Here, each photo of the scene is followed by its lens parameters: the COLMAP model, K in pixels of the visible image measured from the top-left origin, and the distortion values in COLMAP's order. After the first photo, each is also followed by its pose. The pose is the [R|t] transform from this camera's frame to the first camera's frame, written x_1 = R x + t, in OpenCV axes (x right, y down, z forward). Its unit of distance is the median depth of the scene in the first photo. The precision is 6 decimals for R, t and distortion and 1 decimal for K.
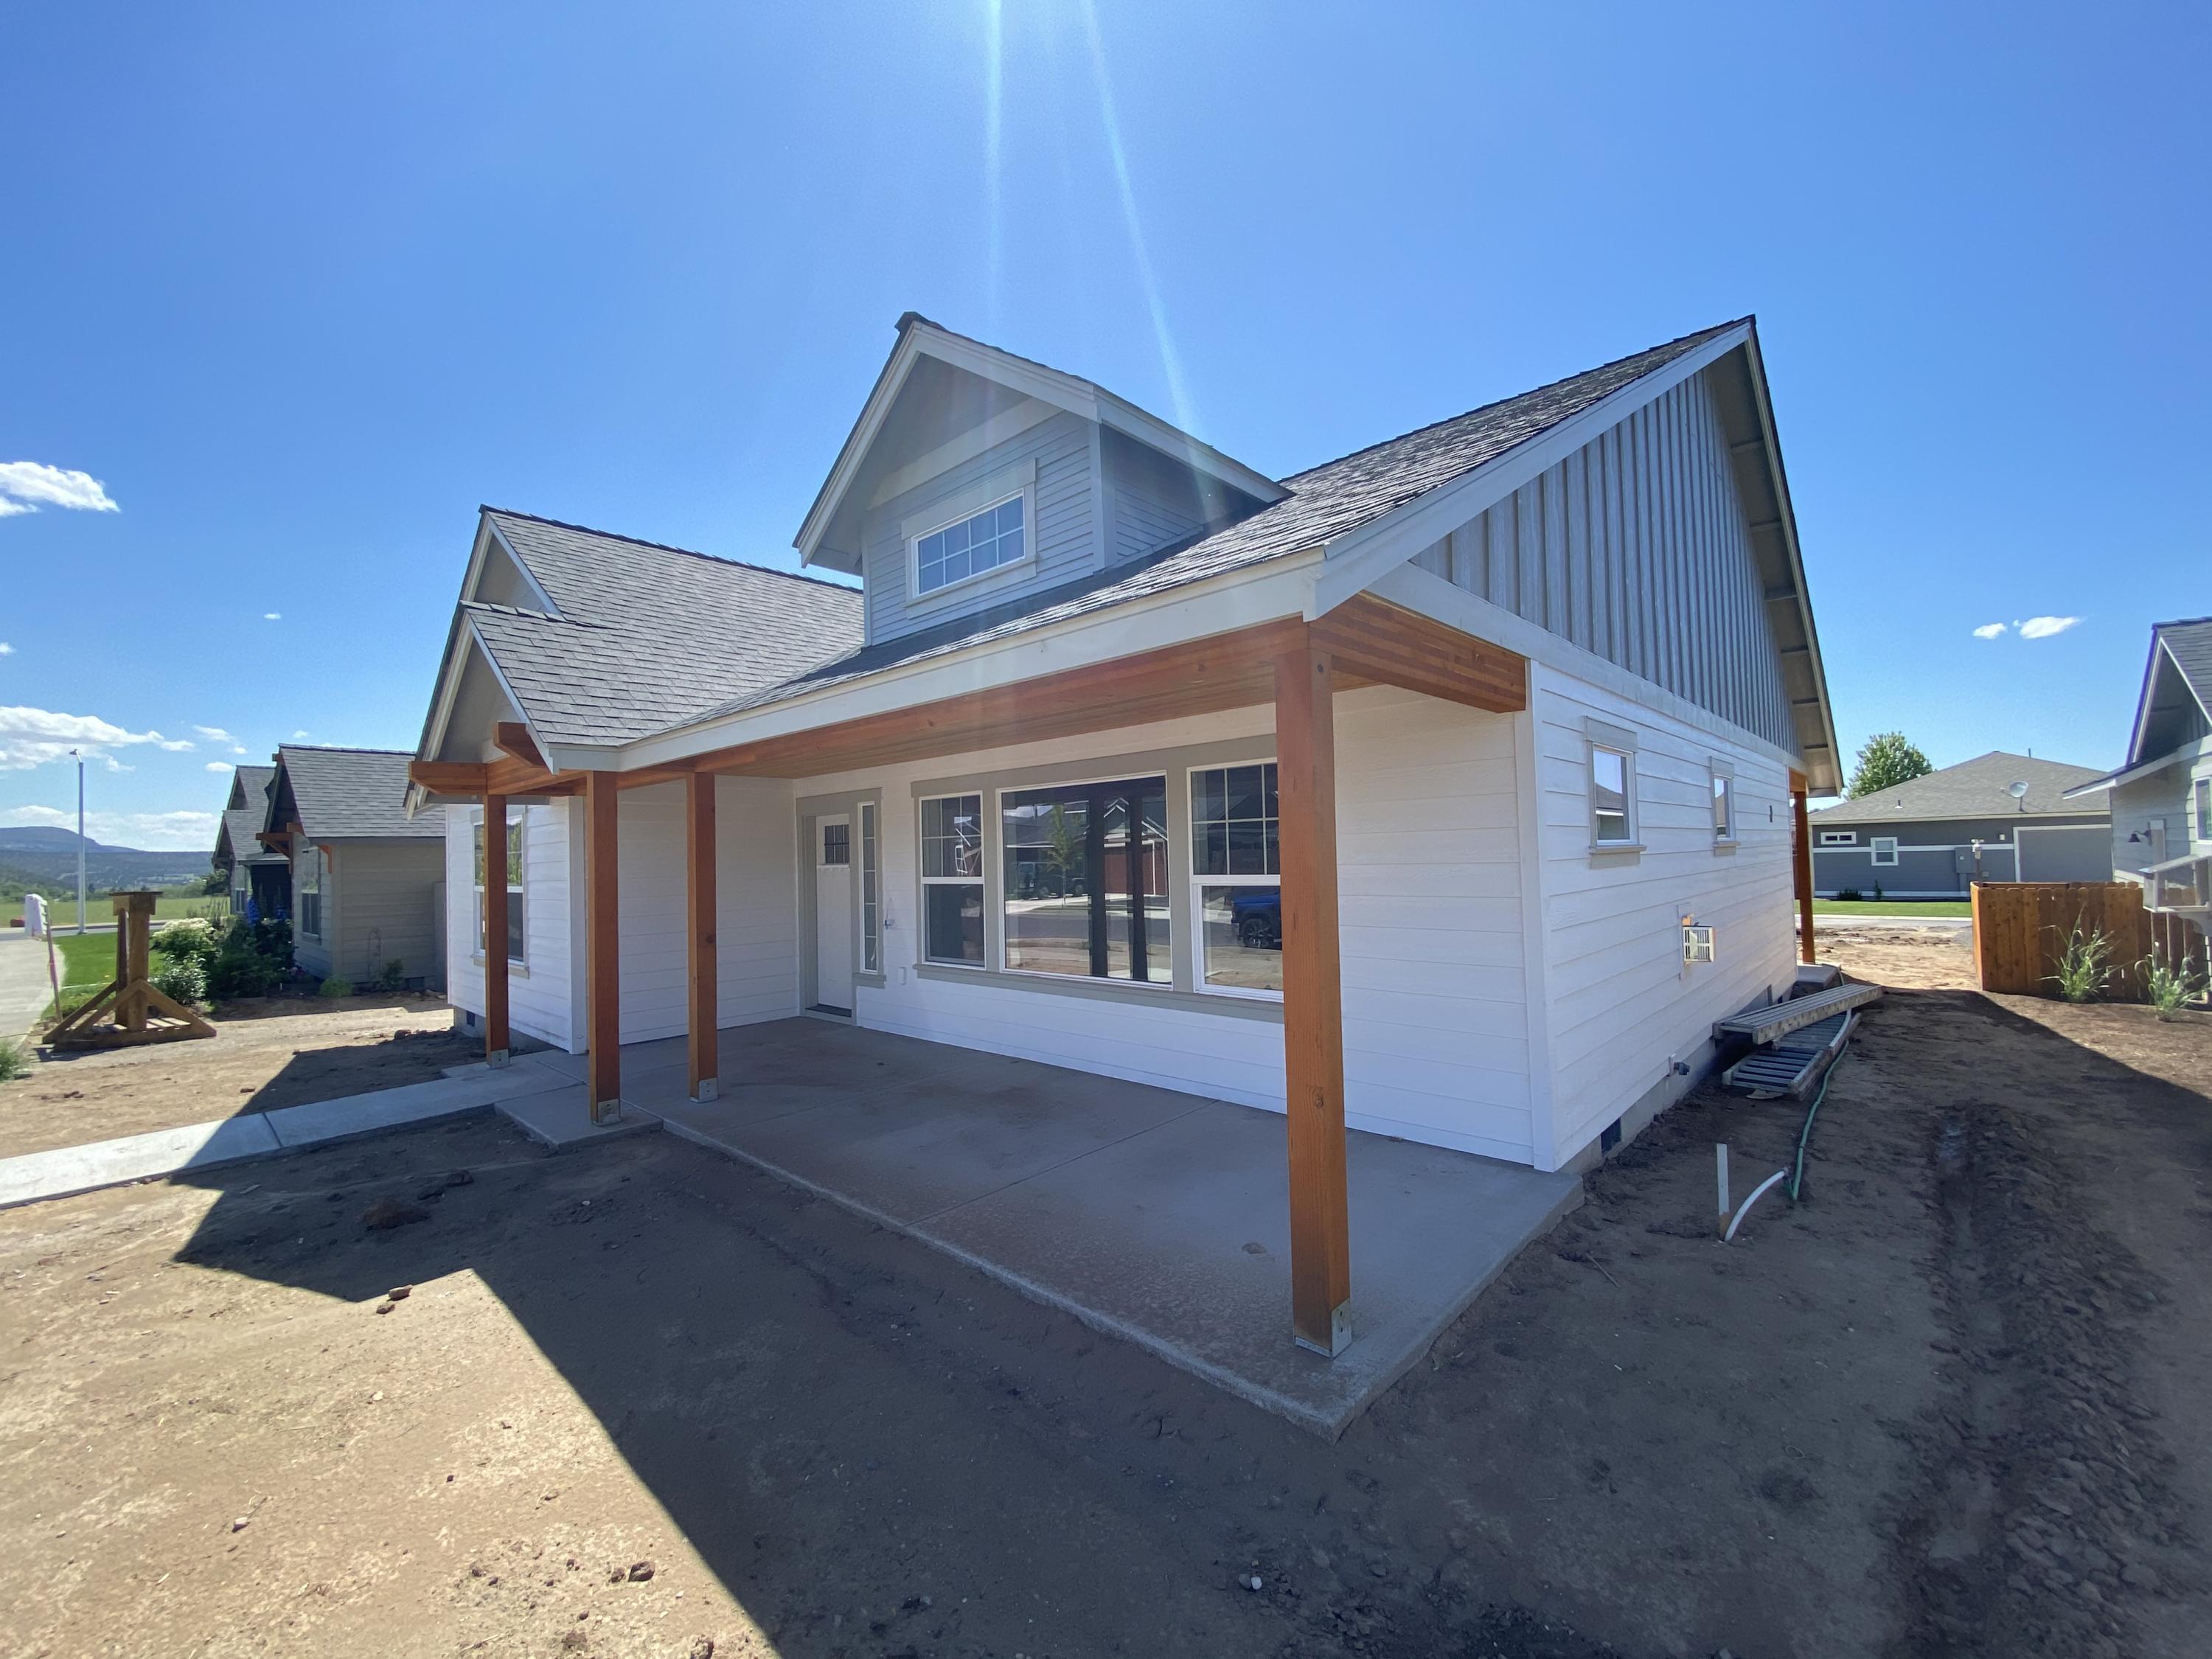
lens RADIAL K [[892.2, 0, 1101.3], [0, 892.2, 833.9], [0, 0, 1]] dist [0.025604, -0.020724]
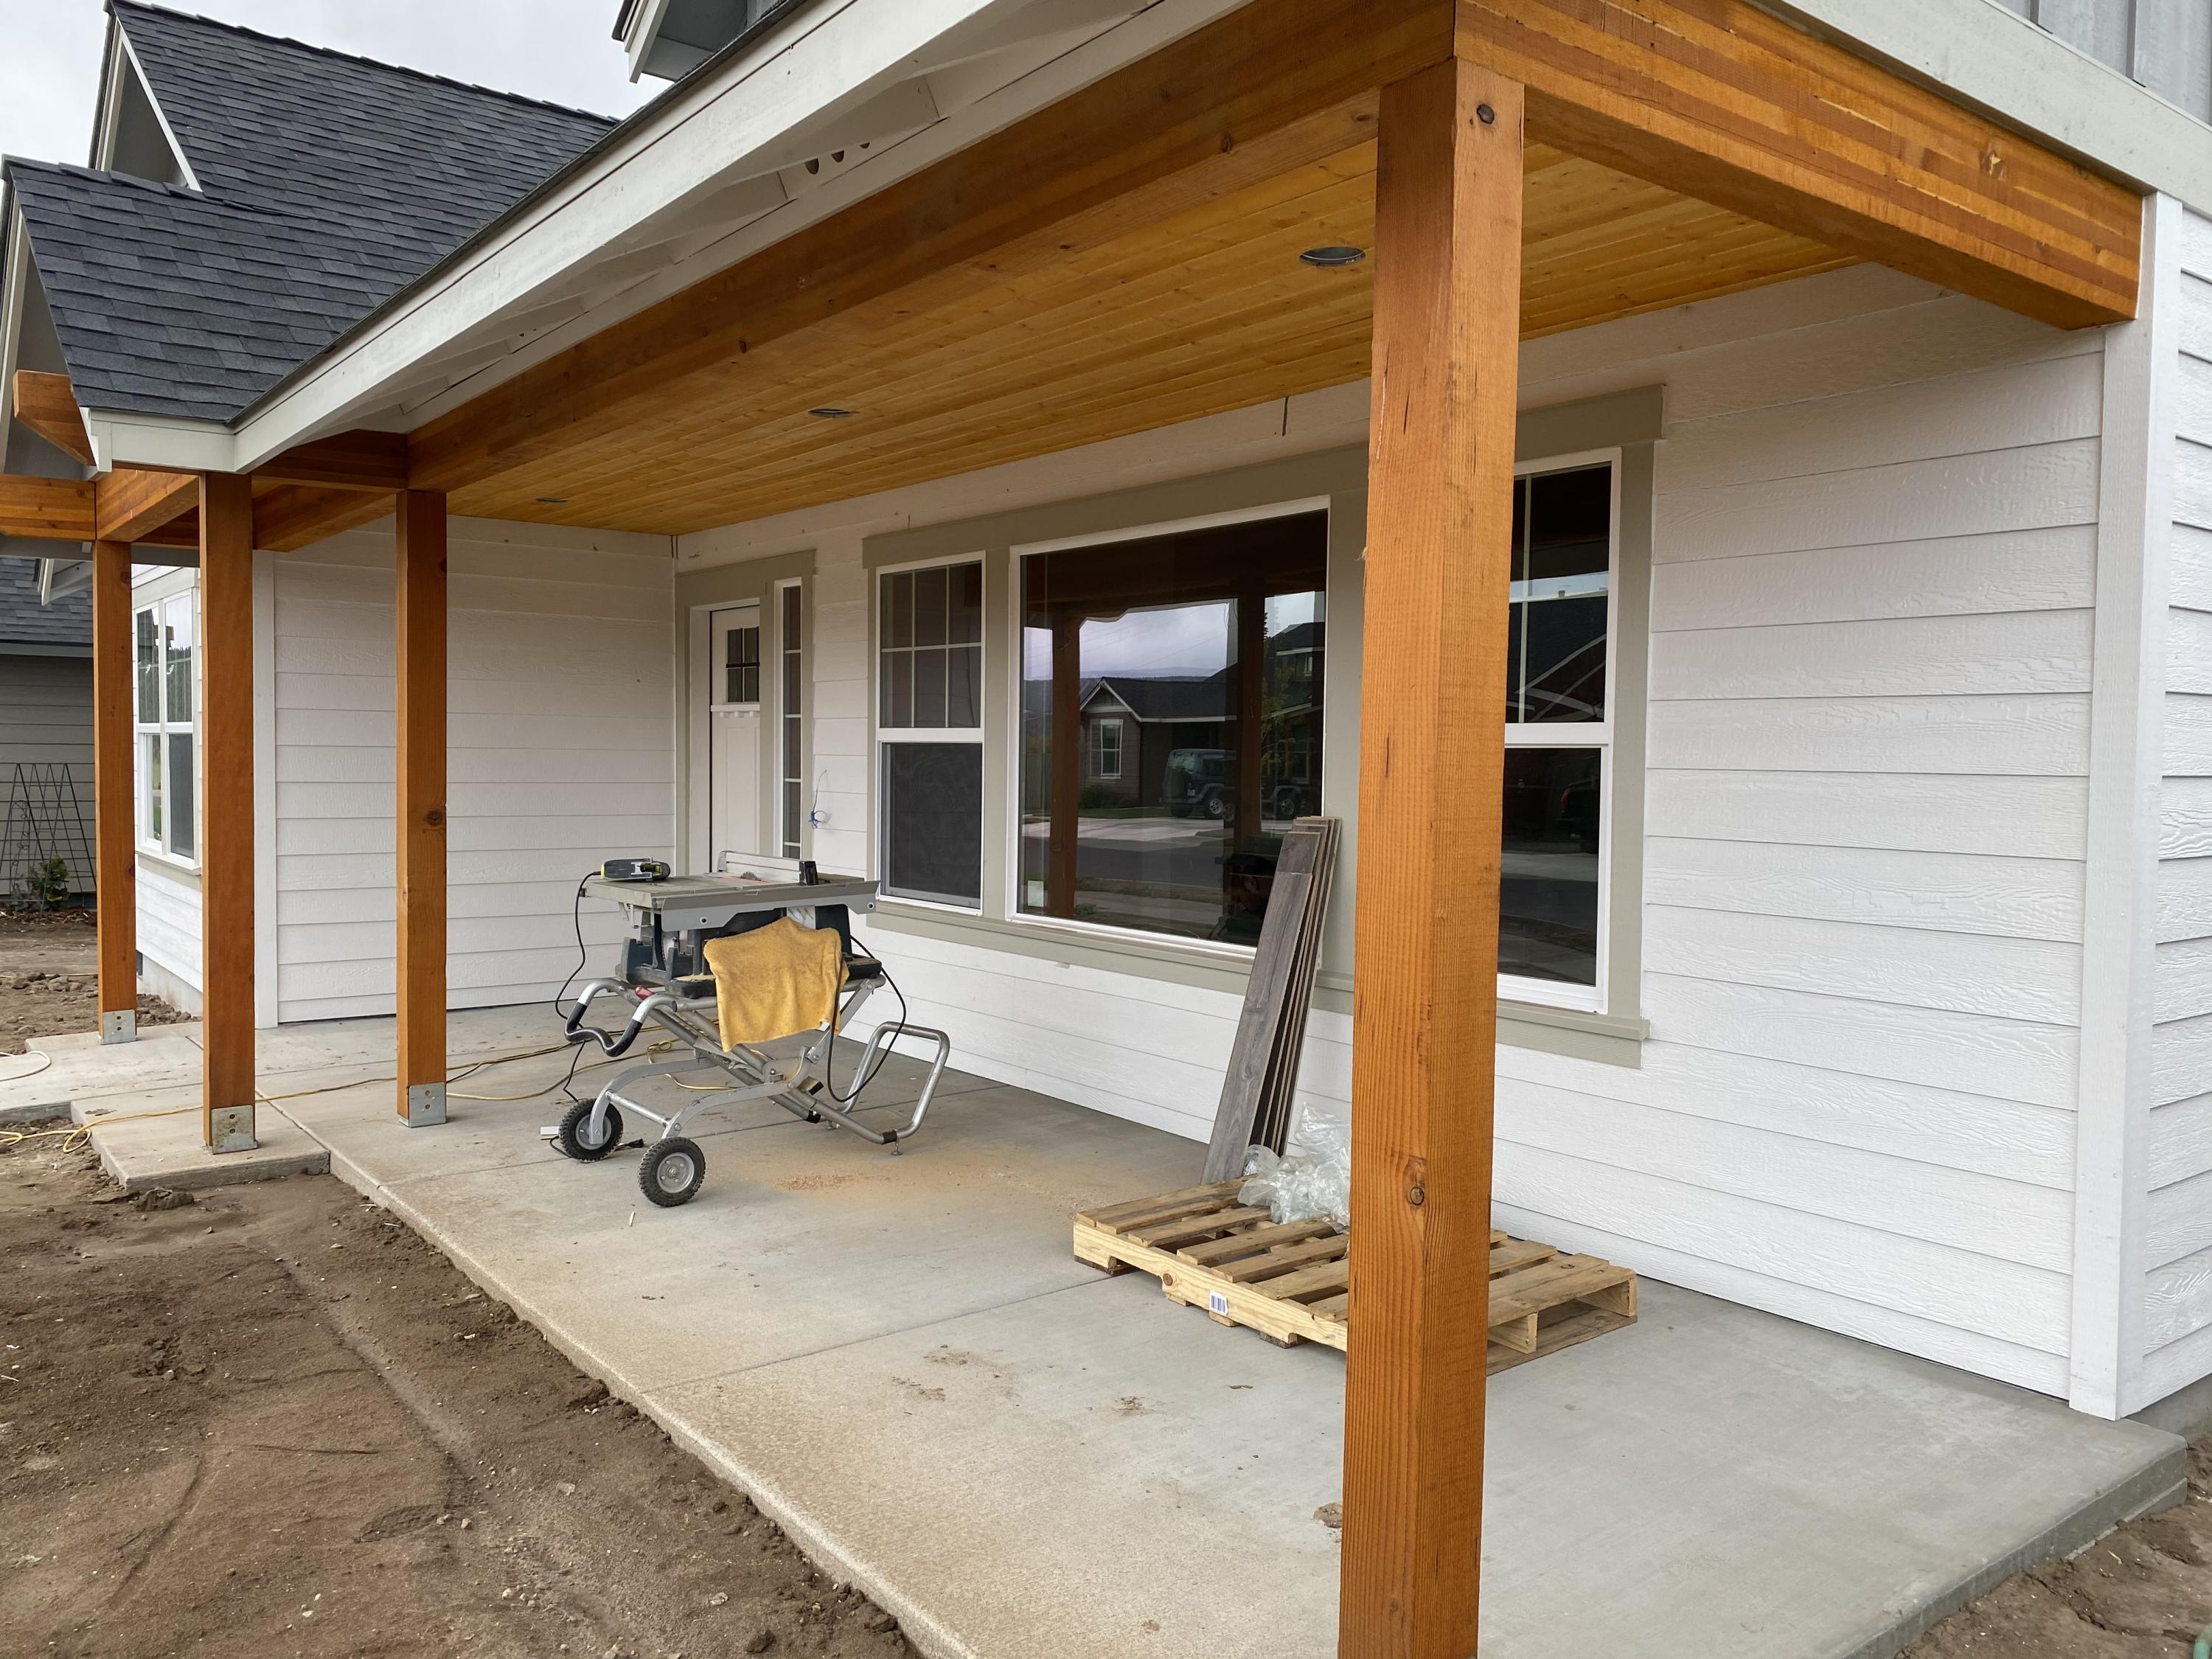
lens RADIAL K [[1674.2, 0, 1115.5], [0, 1674.2, 818.9], [0, 0, 1]] dist [0.050452, -0.050113]
pose [[0.988019, 0.045660, -0.147420, 0.099388], [-0.035259, 0.996751, 0.072414, 0.035805], [0.150248, -0.066349, 0.986419, 0.107441]]
